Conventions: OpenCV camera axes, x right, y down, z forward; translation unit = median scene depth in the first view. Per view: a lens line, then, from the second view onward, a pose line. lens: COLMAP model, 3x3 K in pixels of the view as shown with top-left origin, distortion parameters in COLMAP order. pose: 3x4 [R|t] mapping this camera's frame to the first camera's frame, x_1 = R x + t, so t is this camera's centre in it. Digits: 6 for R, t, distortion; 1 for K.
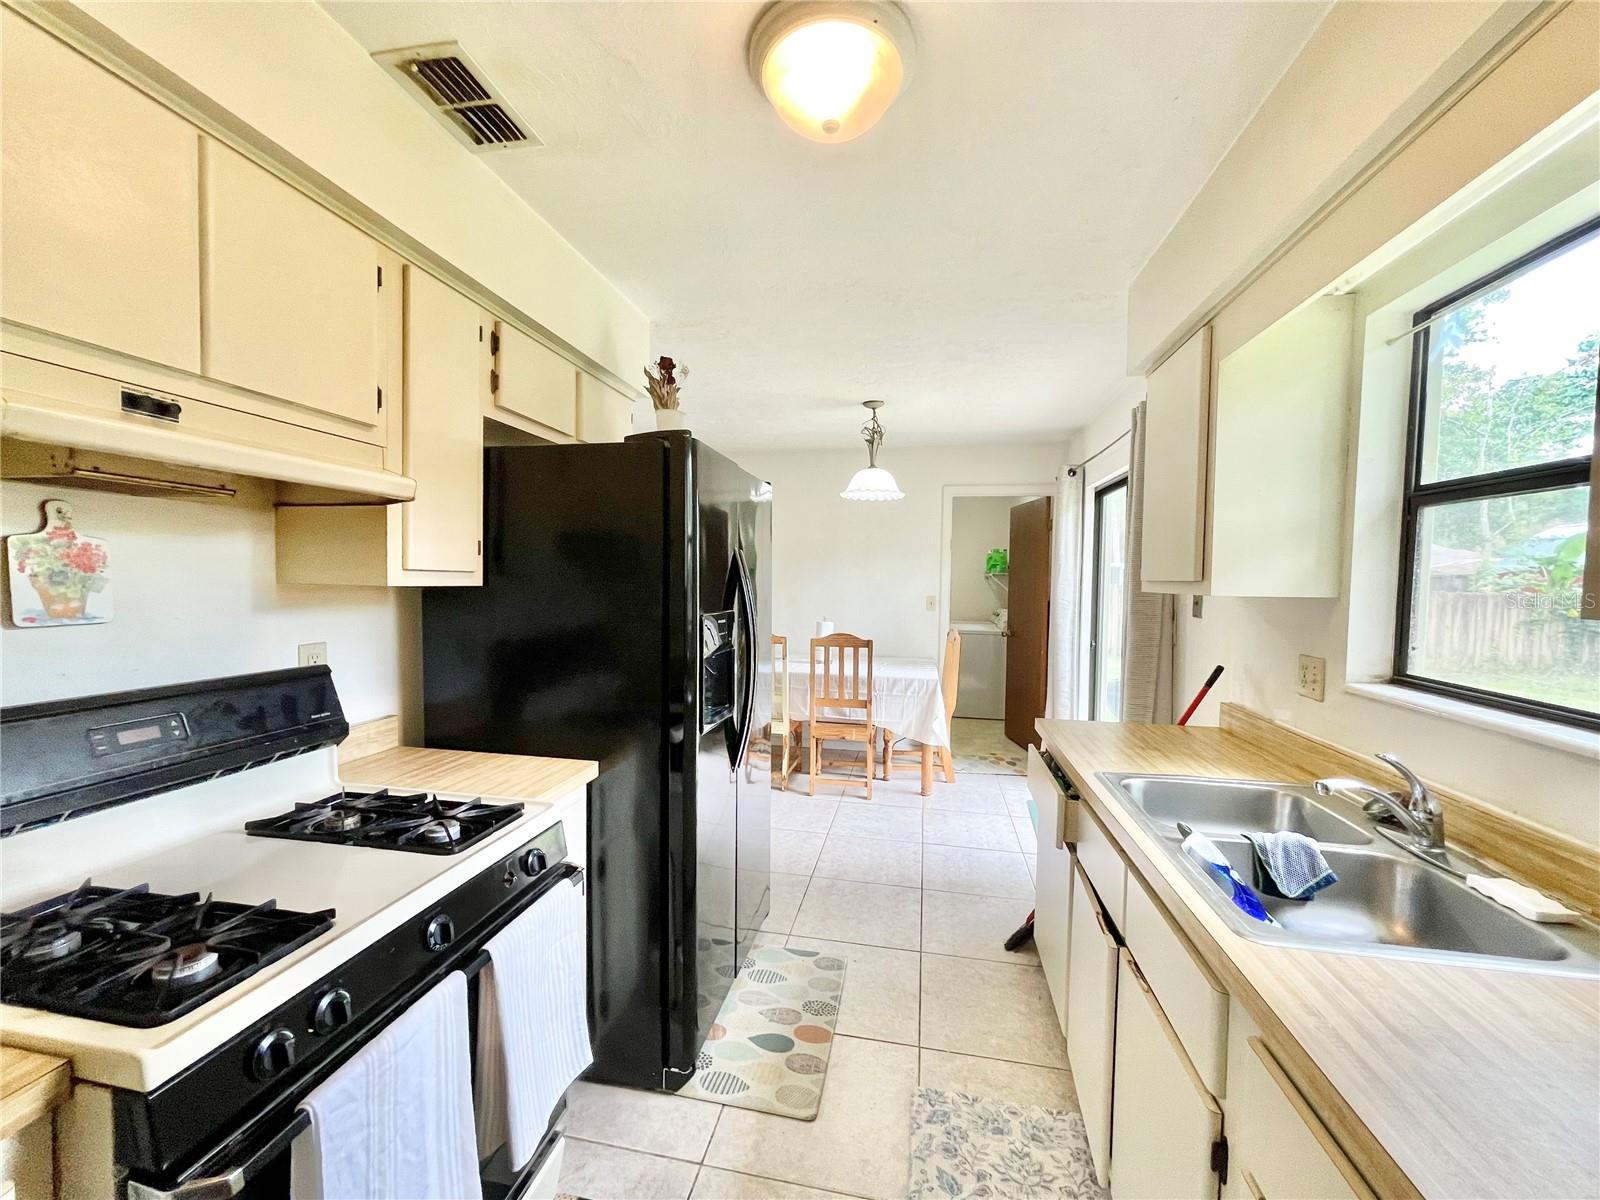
lens RADIAL K [[642.6, 0, 797.2], [0, 642.6, 608.9], [0, 0, 1]] dist [-0.006106, 0.002610]
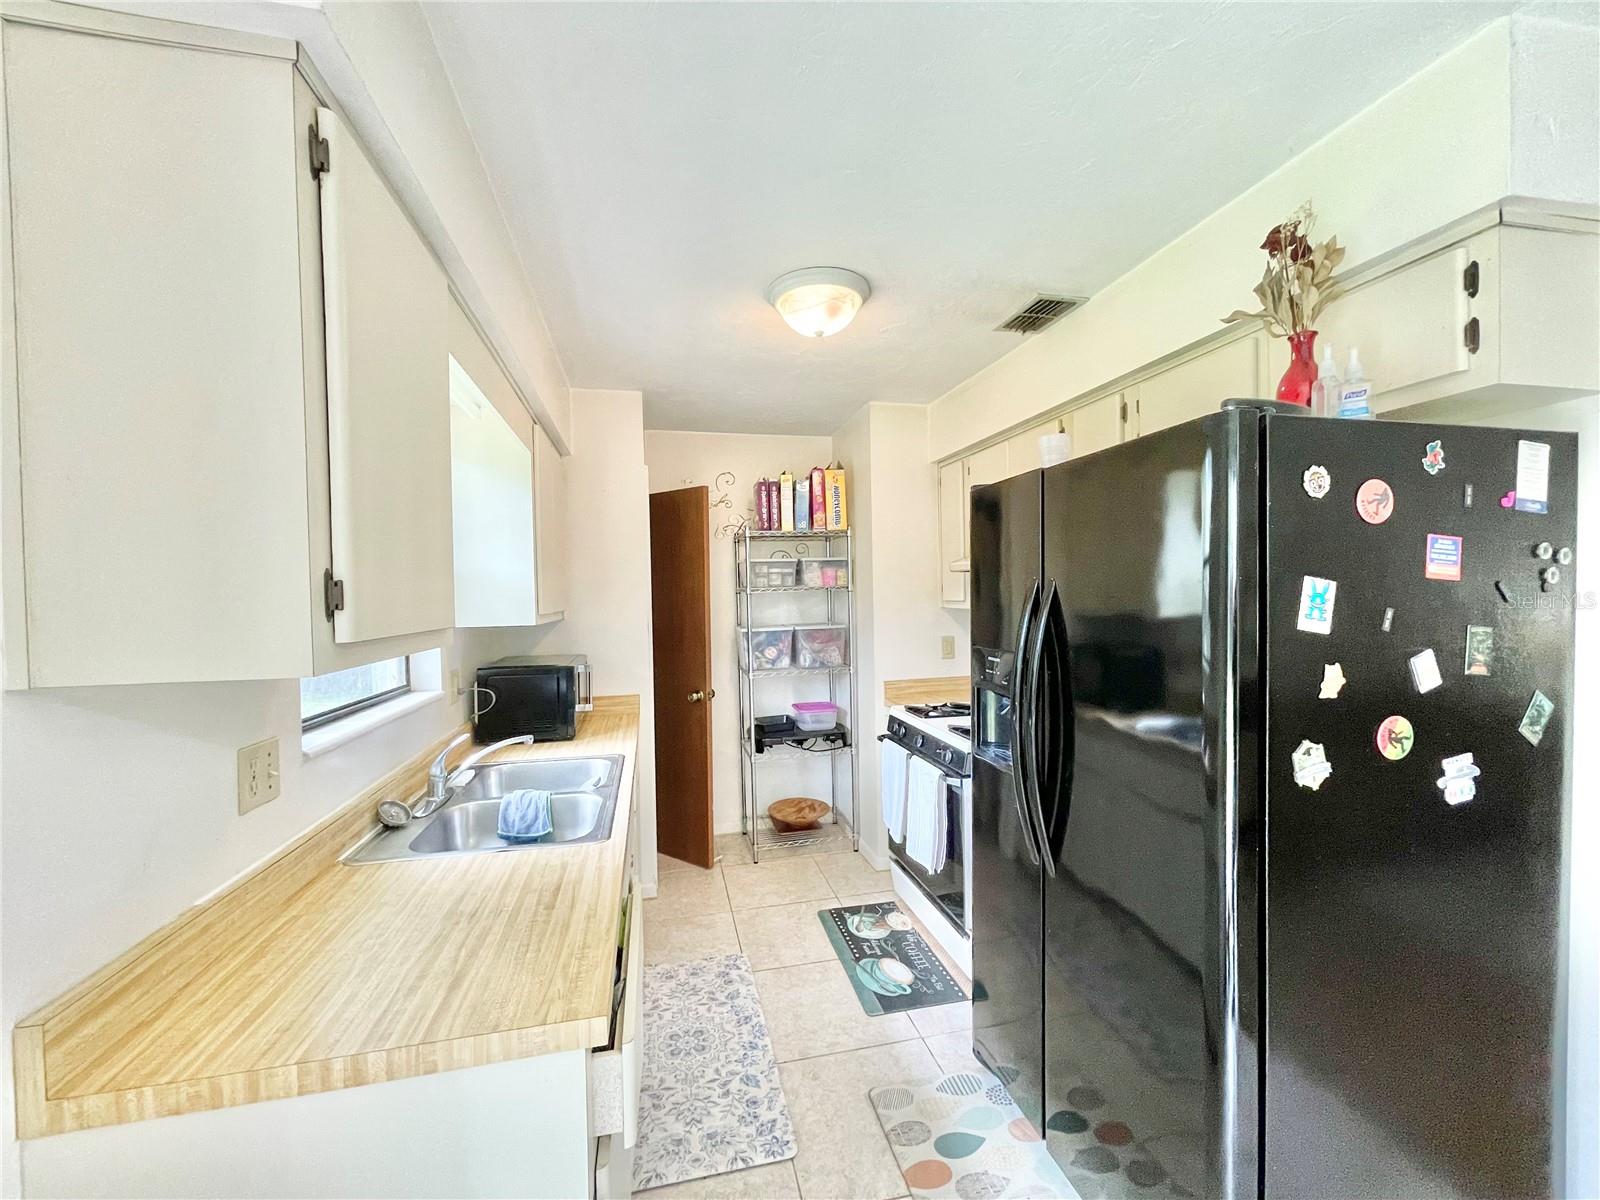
lens RADIAL K [[642.6, 0, 798.0], [0, 642.6, 609.9], [0, 0, 1]] dist [-0.006106, 0.002610]
pose [[-0.917160, 0.011692, -0.398347, 0.645347], [-0.015528, 0.997762, 0.065040, -0.136622], [0.398216, 0.065837, -0.914926, 2.135777]]
